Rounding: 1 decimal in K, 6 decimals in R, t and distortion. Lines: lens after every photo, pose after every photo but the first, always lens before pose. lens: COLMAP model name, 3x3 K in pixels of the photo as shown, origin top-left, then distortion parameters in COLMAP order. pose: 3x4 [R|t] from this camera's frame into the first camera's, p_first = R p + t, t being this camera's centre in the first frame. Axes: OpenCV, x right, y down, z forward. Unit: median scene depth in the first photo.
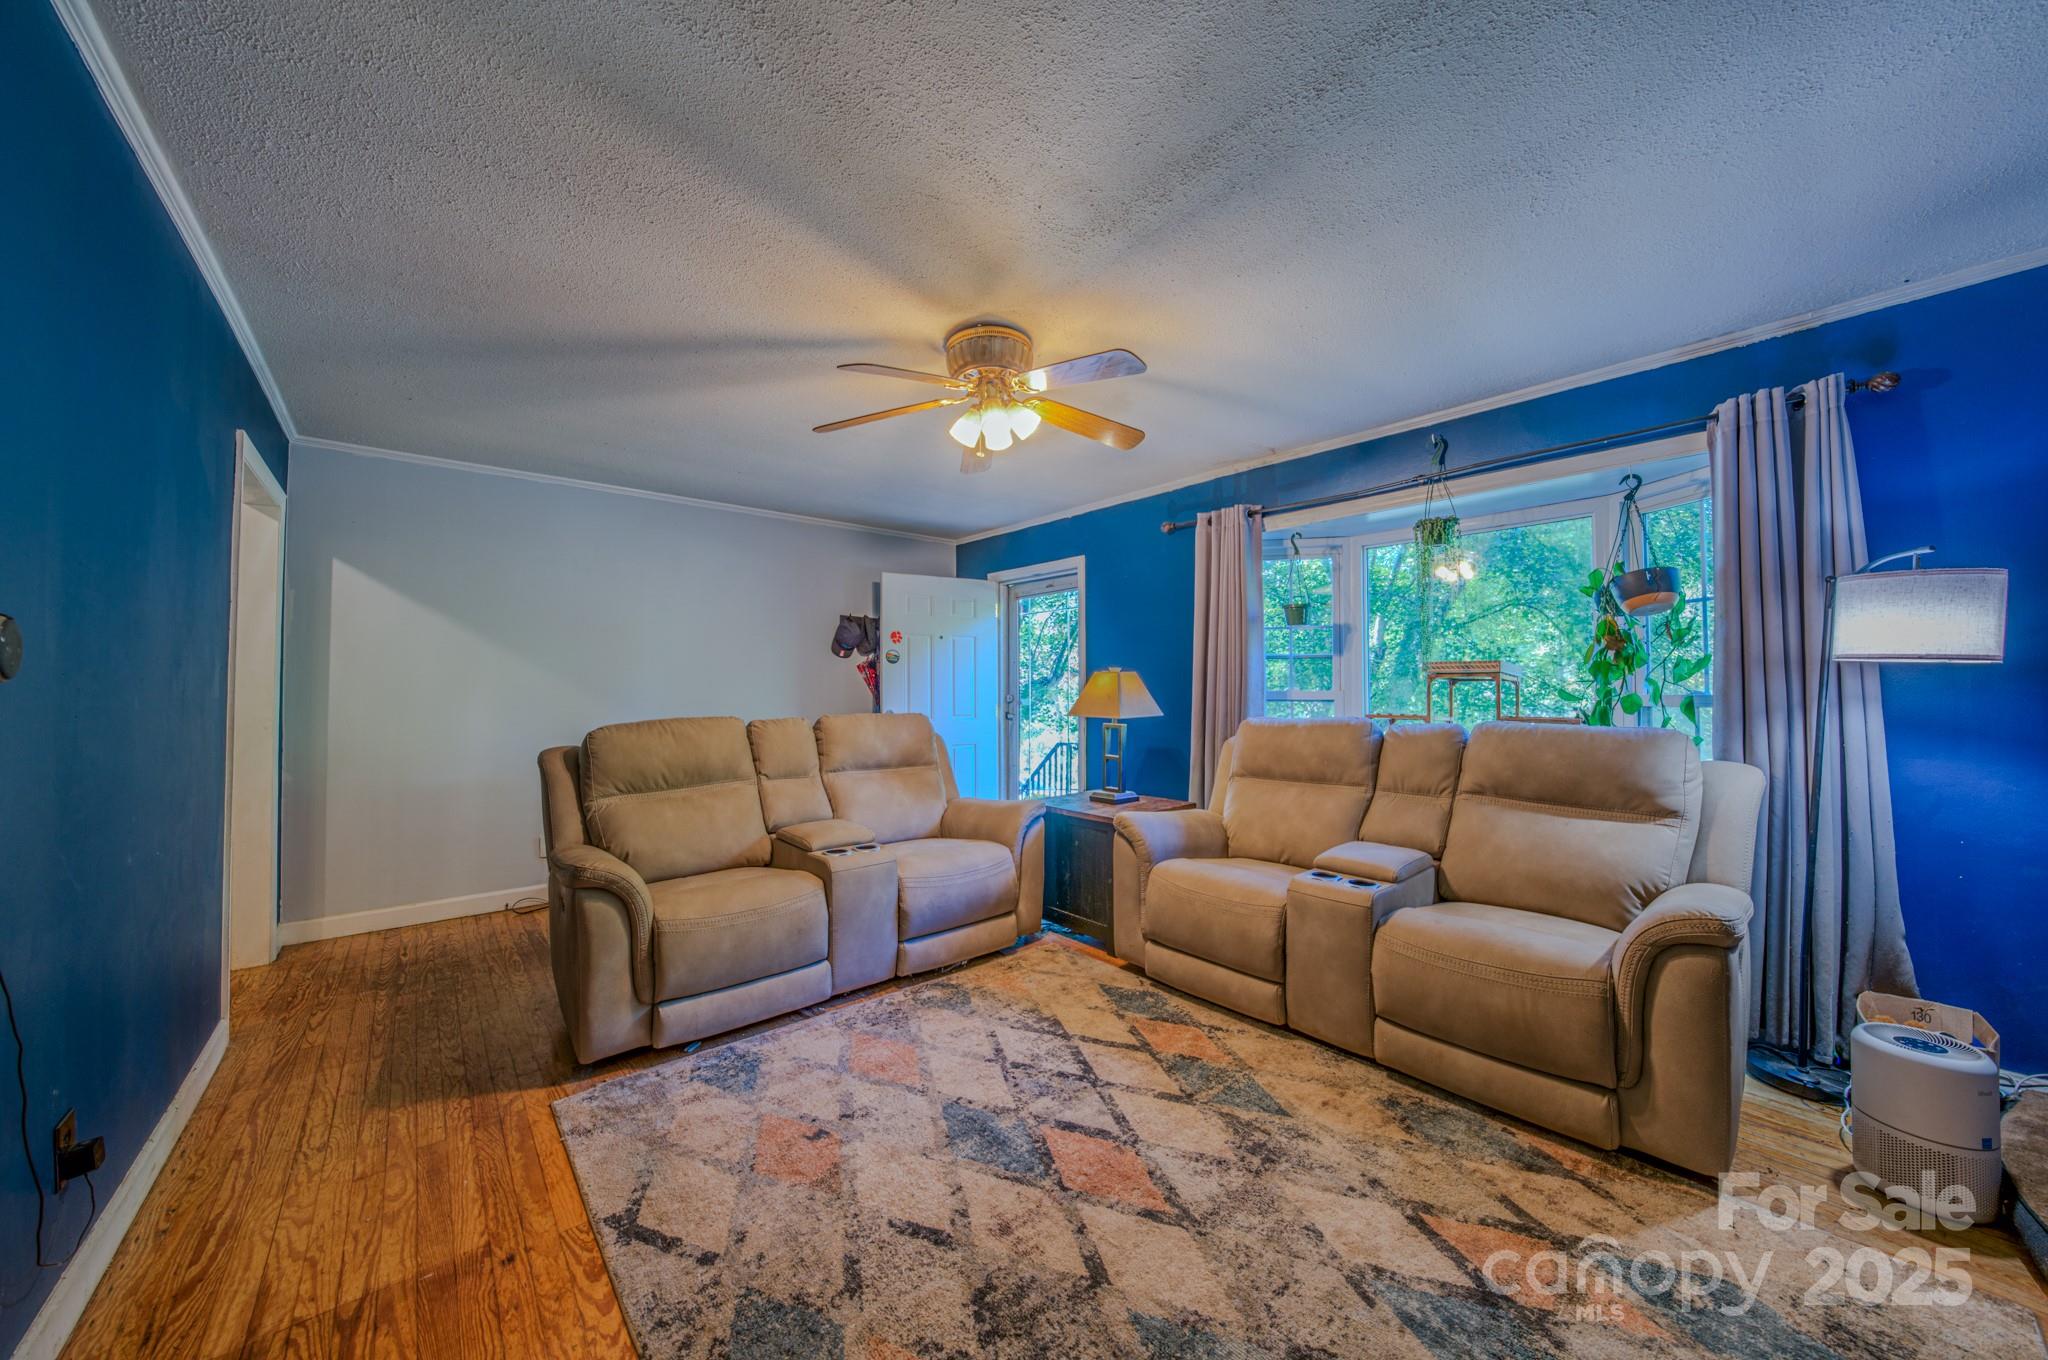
lens RADIAL K [[704.6, 0, 1025.3], [0, 704.6, 685.4], [0, 0, 1]] dist [-0.015708, 0.000720]
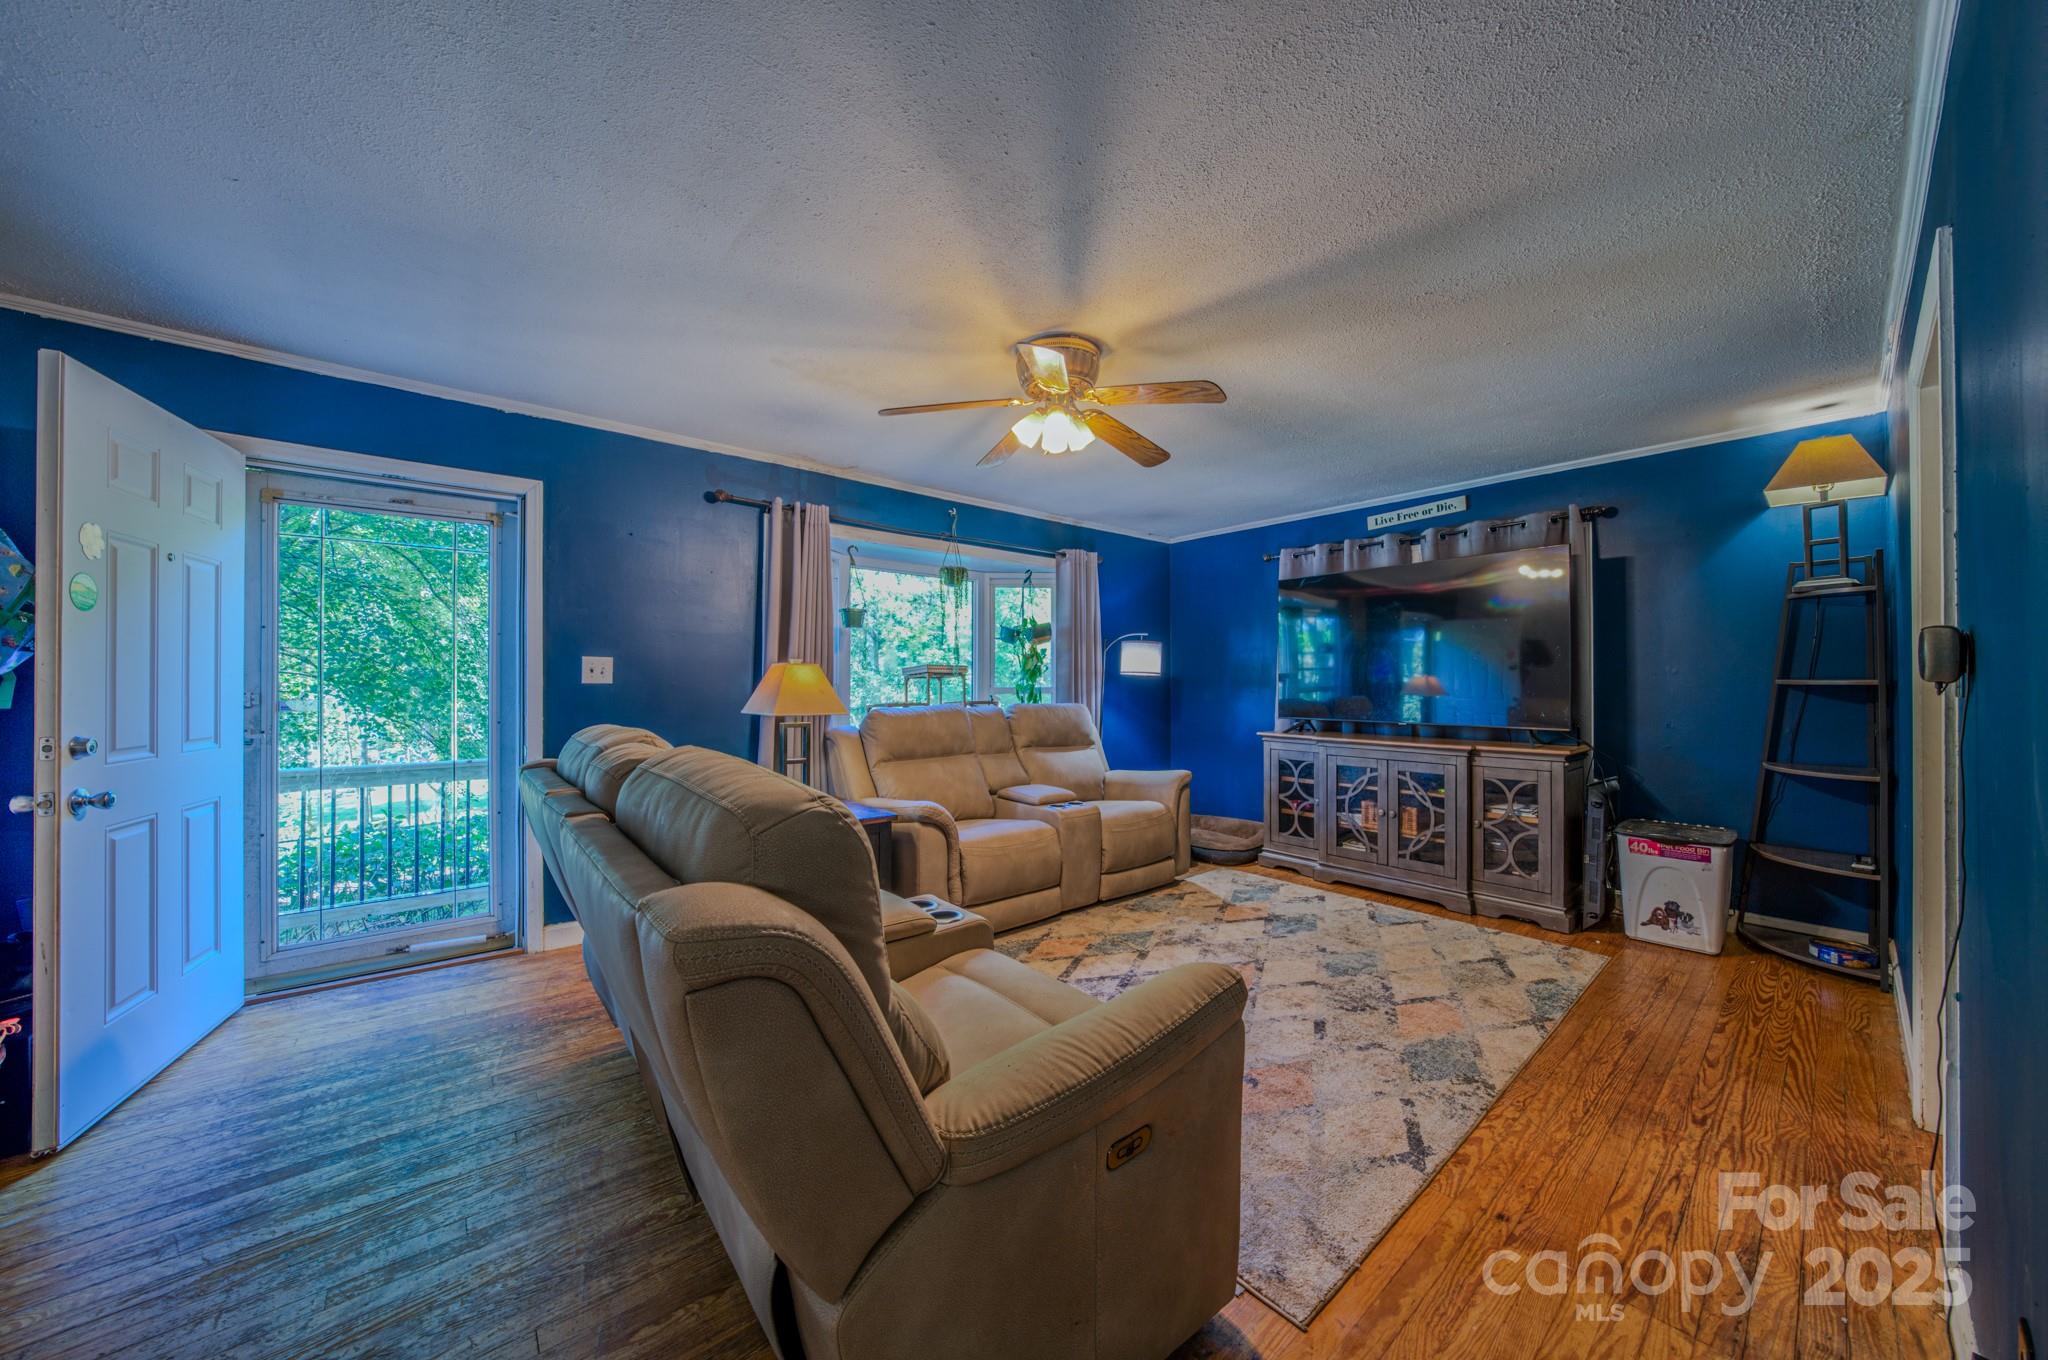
lens RADIAL K [[704.6, 0, 1024.5], [0, 704.6, 678.7], [0, 0, 1]] dist [-0.015708, 0.000720]
pose [[0.022991, 0.007559, 0.999707, -1.512032], [-0.009957, 0.999924, -0.007332, 0.007172], [-0.999686, -0.009785, 0.023064, 1.412469]]
